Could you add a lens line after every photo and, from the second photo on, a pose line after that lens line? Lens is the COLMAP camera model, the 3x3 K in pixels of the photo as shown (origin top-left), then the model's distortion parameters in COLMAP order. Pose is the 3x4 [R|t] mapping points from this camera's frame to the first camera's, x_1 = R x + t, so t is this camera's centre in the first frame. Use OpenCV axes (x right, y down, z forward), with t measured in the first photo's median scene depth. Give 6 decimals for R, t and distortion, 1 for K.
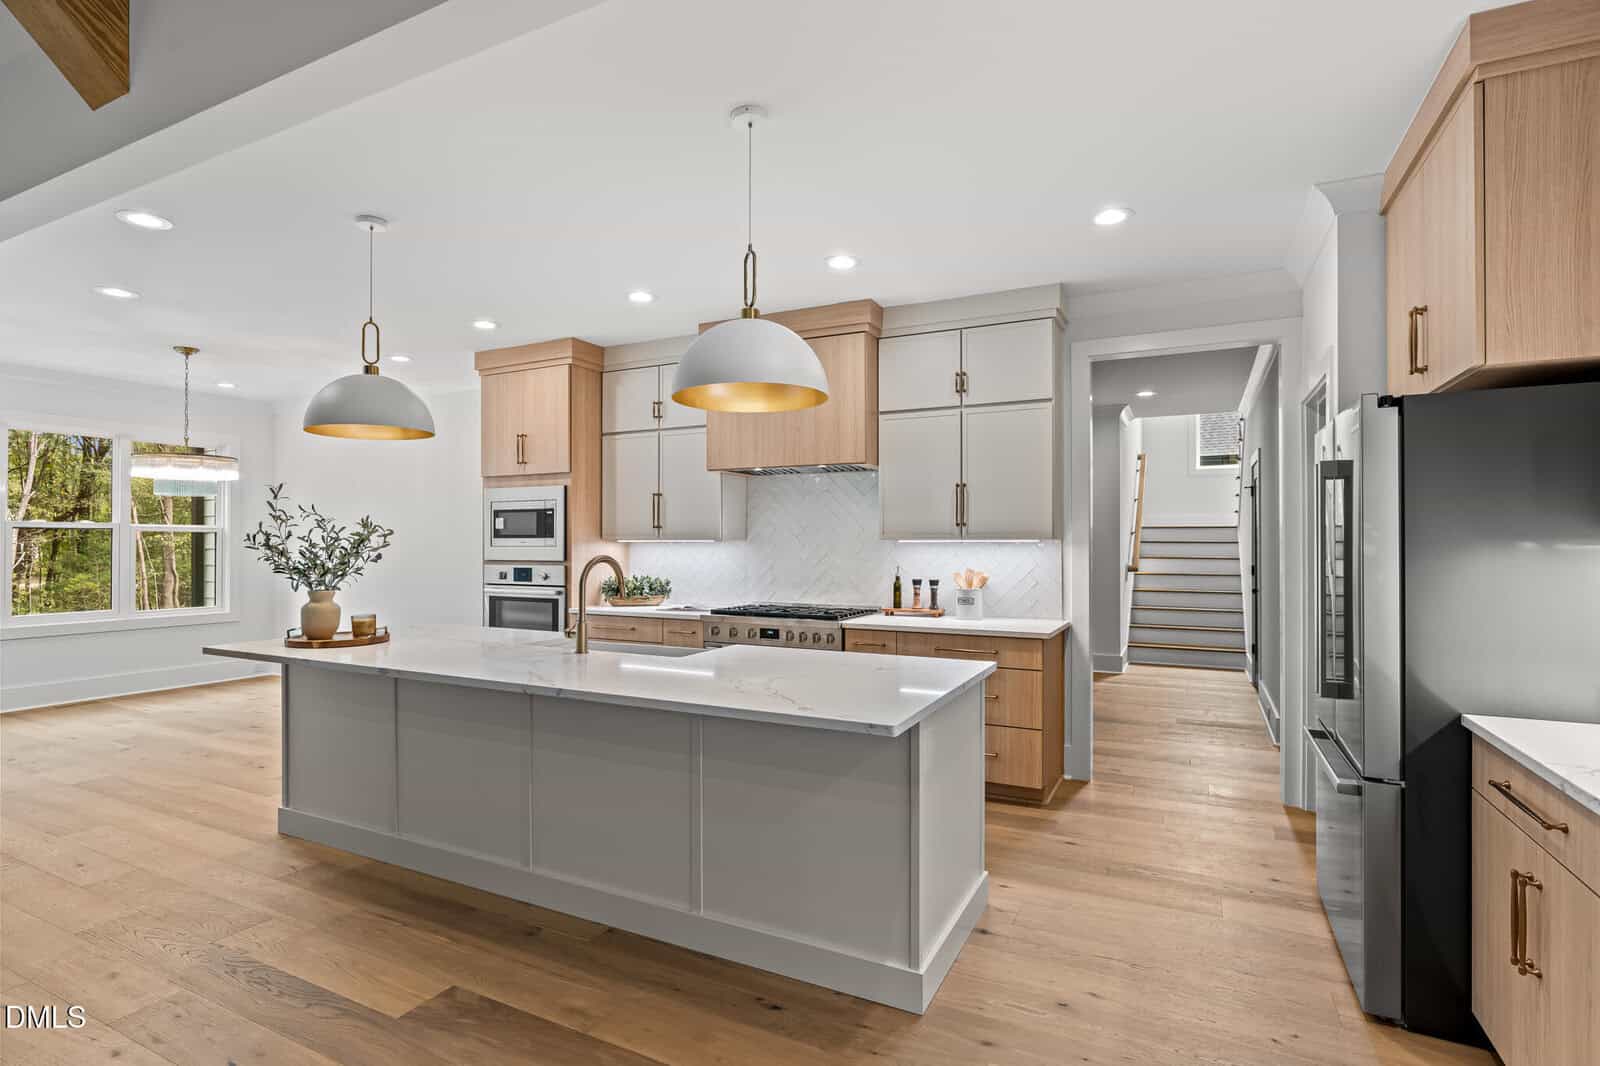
lens RADIAL K [[778.6, 0, 800.0], [0, 778.6, 533.0], [0, 0, 1]] dist [-0.010538, -0.000146]
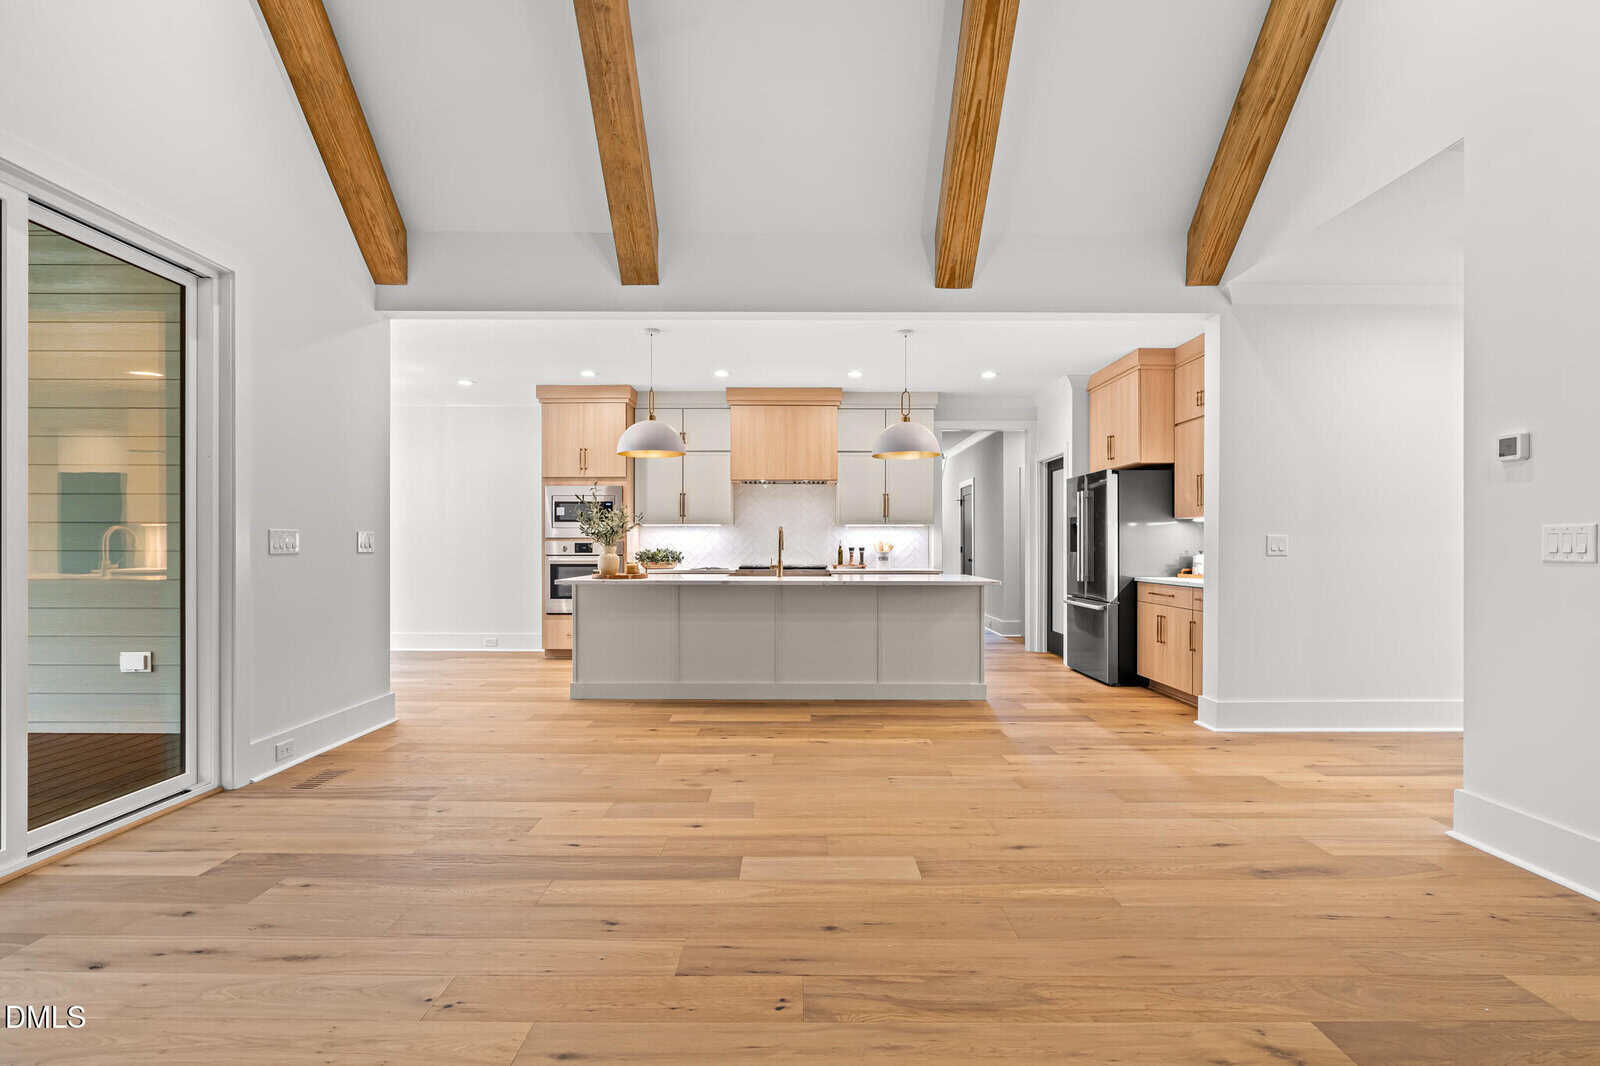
lens RADIAL K [[746.7, 0, 795.7], [0, 746.7, 533.7], [0, 0, 1]] dist [-0.008215, -0.000029]
pose [[0.892451, 0.007409, 0.451084, -0.655804], [-0.005170, 0.999967, -0.006195, 0.035900], [-0.451116, 0.003197, 0.892460, -0.400874]]
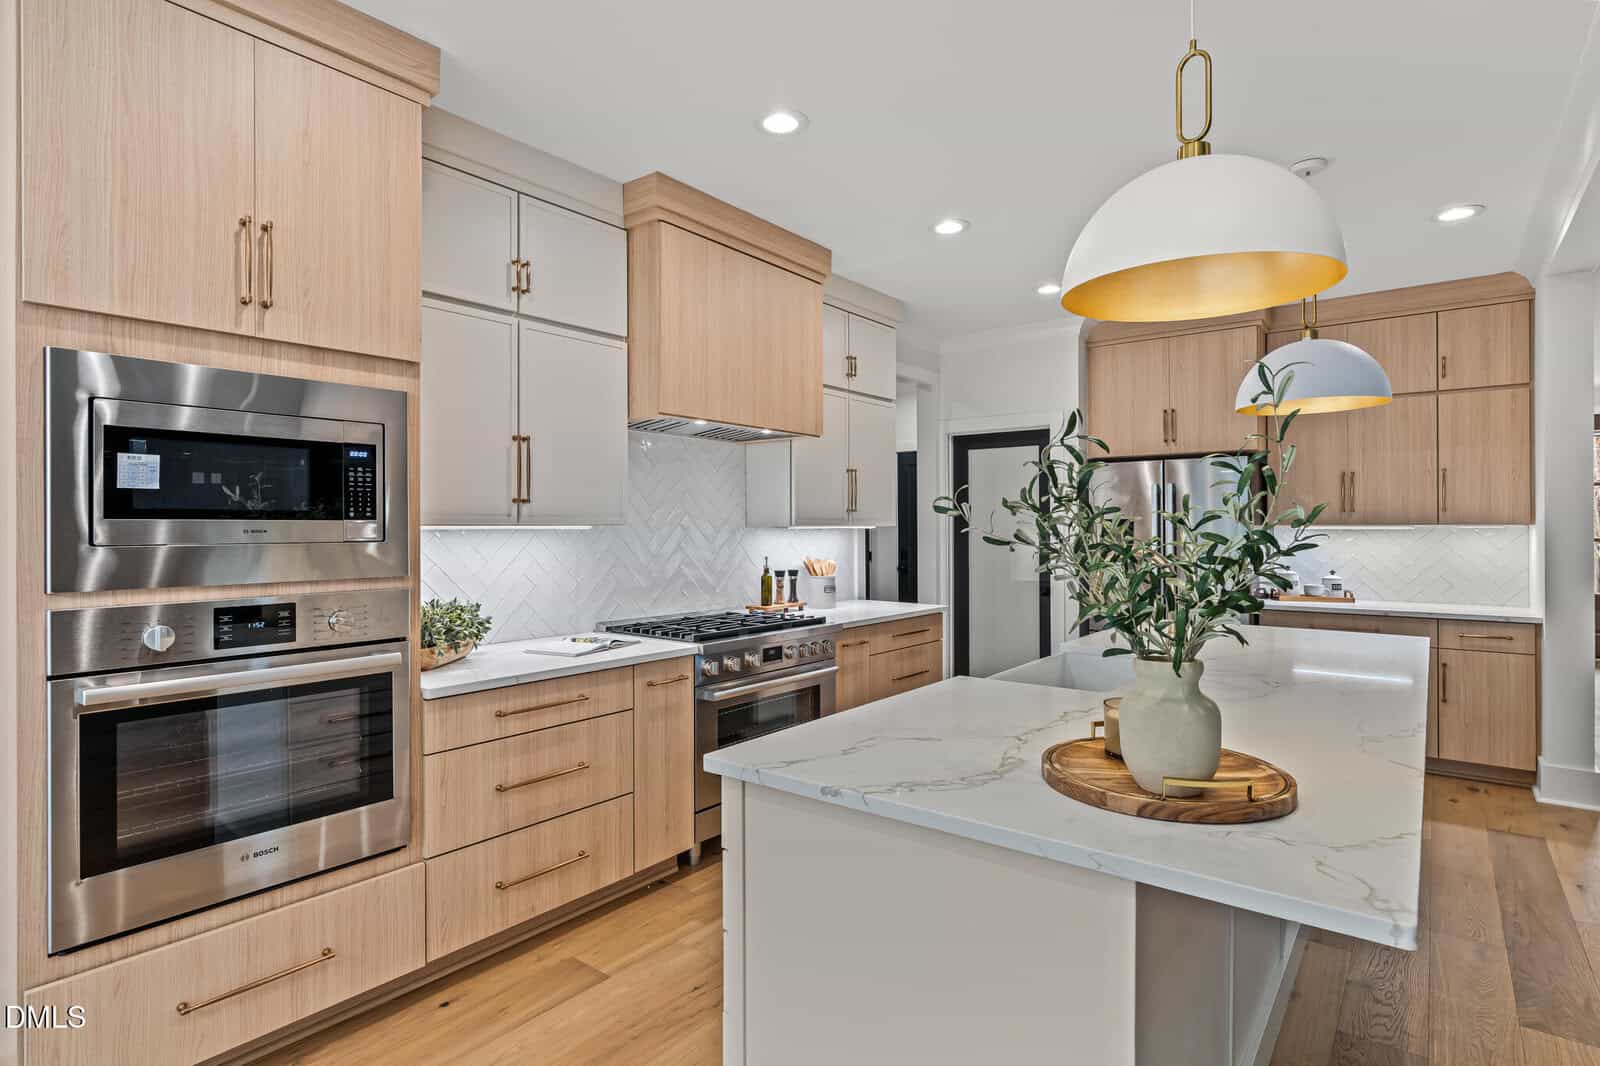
lens RADIAL K [[823.9, 0, 800.0], [0, 823.9, 533.0], [0, 0, 1]] dist [-0.003702, -0.000410]
pose [[0.193861, -0.004662, 0.981018, -0.704168], [-0.001974, 0.999985, 0.005142, 0.010735], [-0.981027, -0.002934, 0.193848, 0.725983]]
